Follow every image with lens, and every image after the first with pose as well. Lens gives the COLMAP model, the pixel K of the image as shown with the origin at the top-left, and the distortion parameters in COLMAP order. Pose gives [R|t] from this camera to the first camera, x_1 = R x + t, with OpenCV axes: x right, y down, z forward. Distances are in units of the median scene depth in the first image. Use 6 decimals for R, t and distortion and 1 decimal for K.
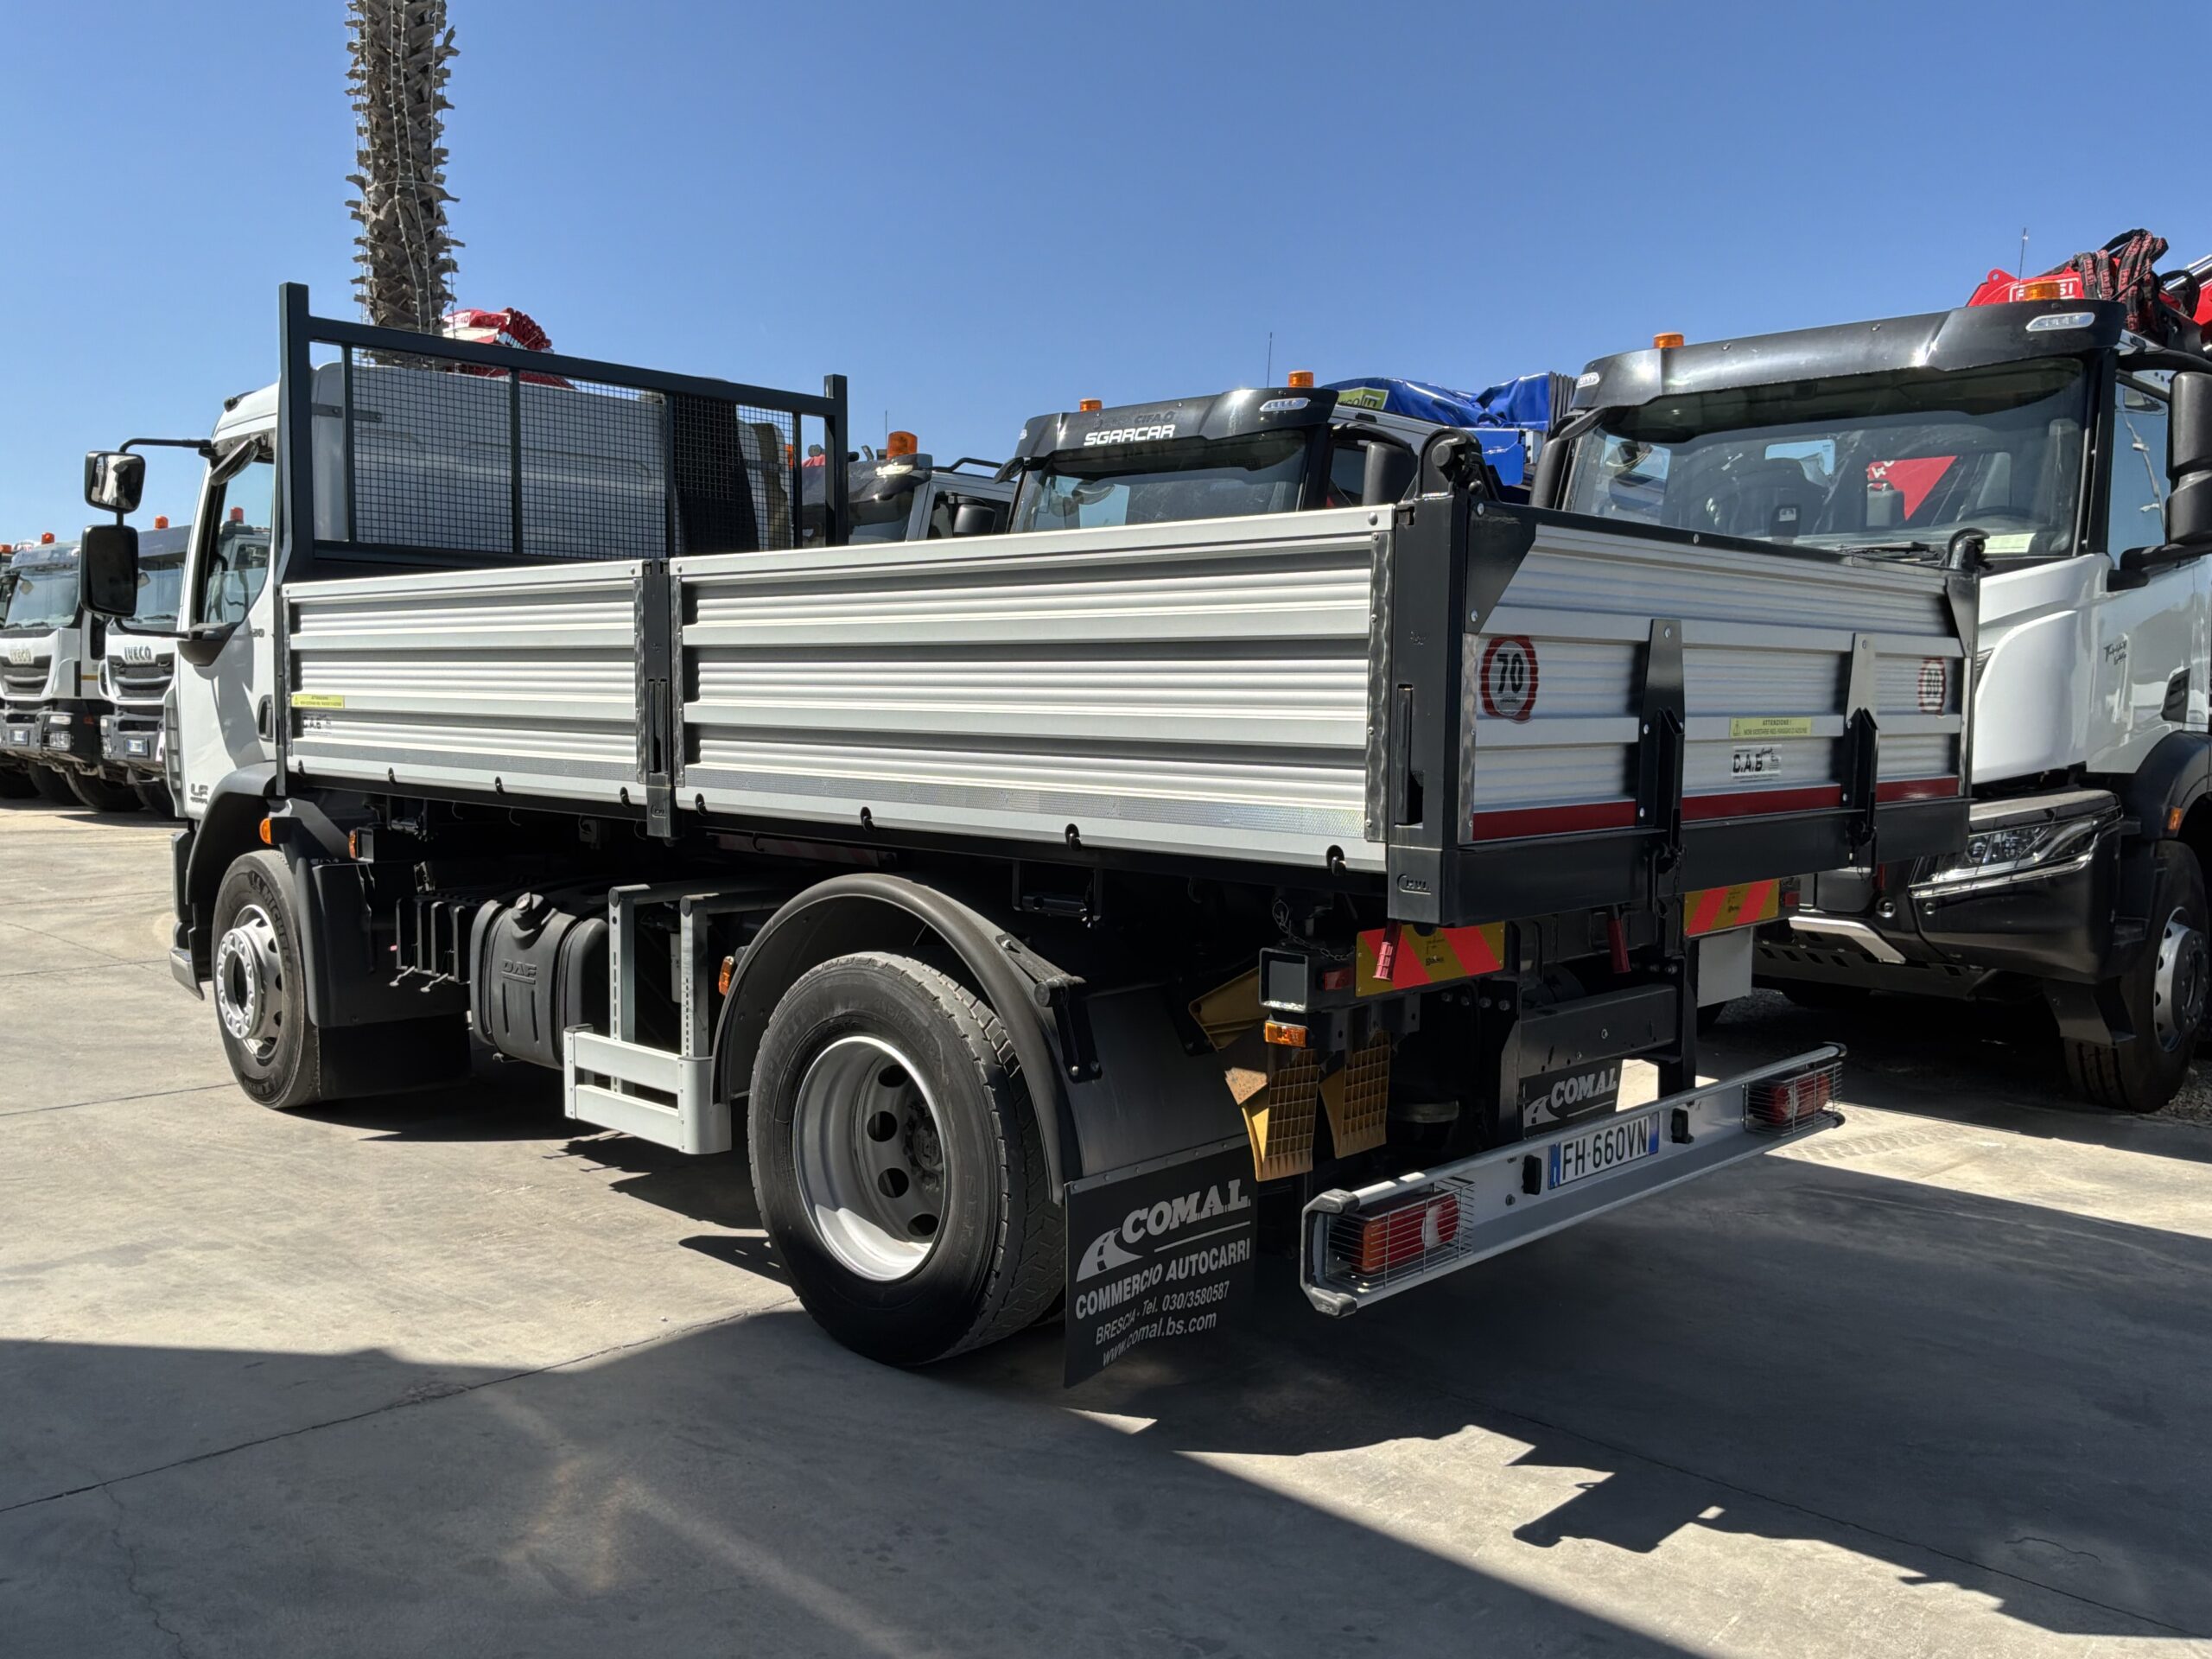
lens RADIAL K [[1844.8, 0, 1106.0], [0, 1844.8, 829.5], [0, 0, 1]] dist [0.046250, -0.094951]
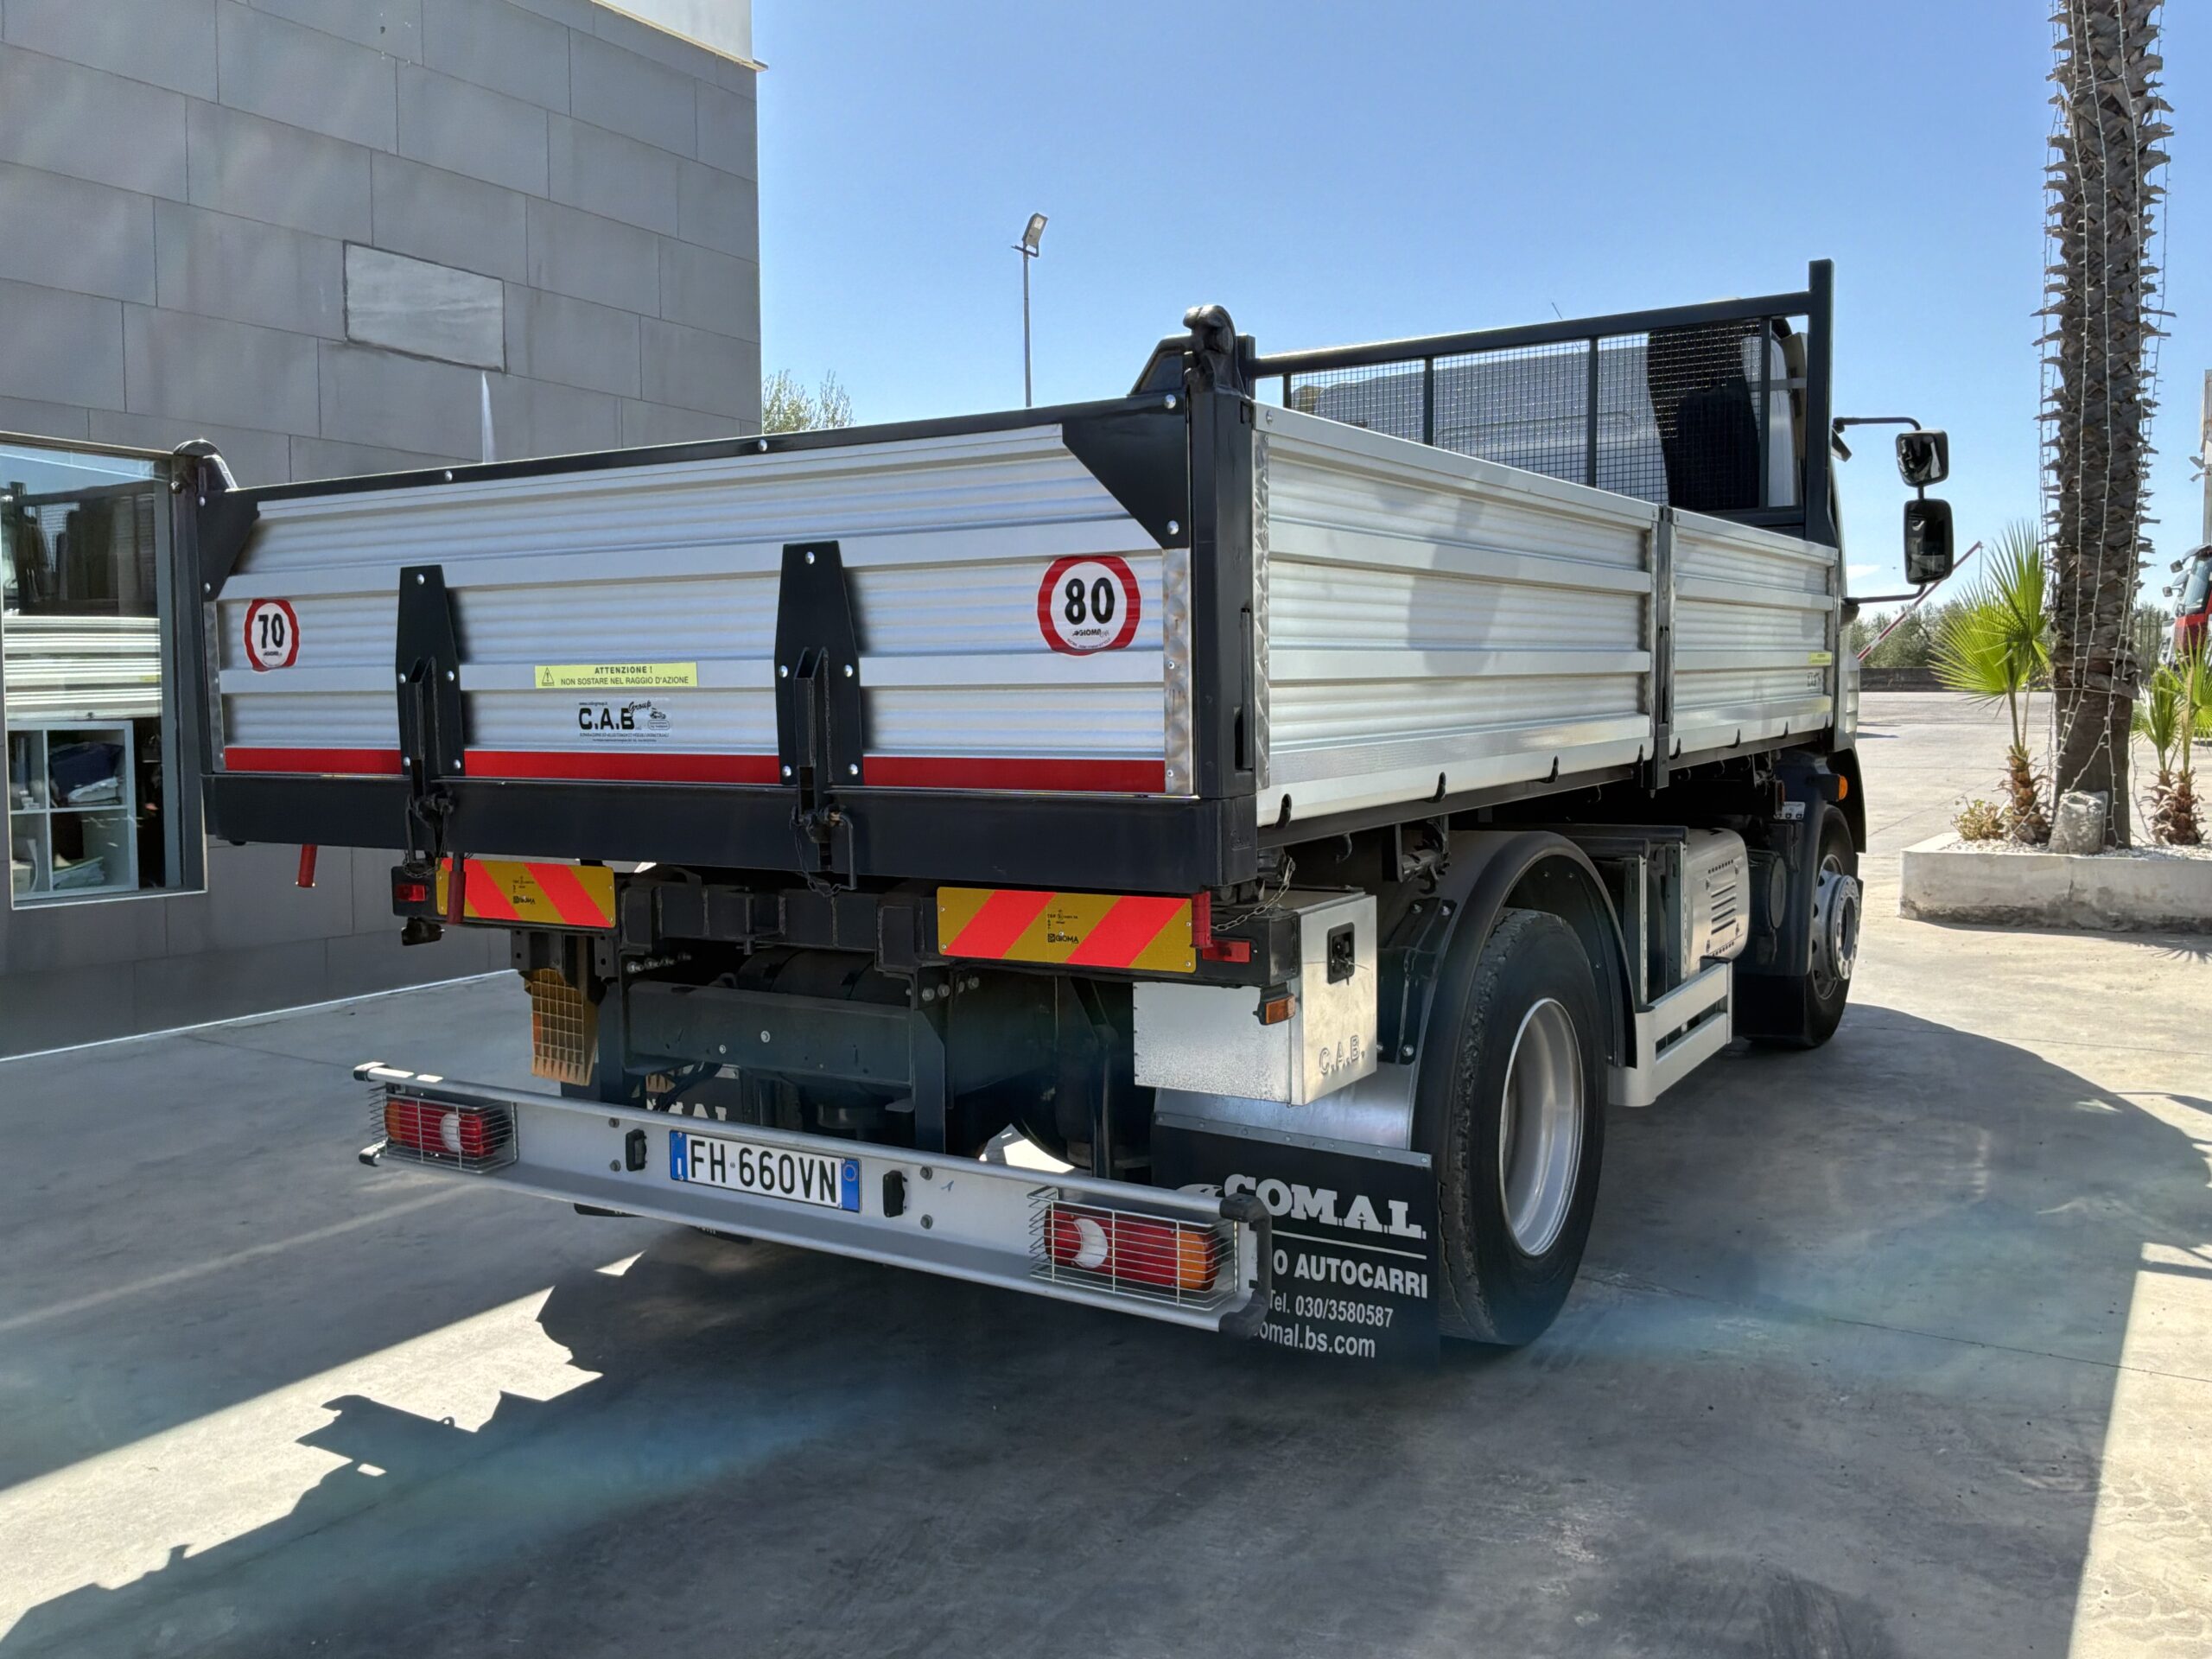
lens RADIAL K [[1844.8, 0, 1106.0], [0, 1844.8, 829.5], [0, 0, 1]] dist [0.046250, -0.094951]
pose [[0.211167, 0.069658, -0.974965, 1.230584], [-0.056292, 0.996669, 0.059016, -0.048475], [0.975828, 0.042421, 0.214385, 1.053171]]
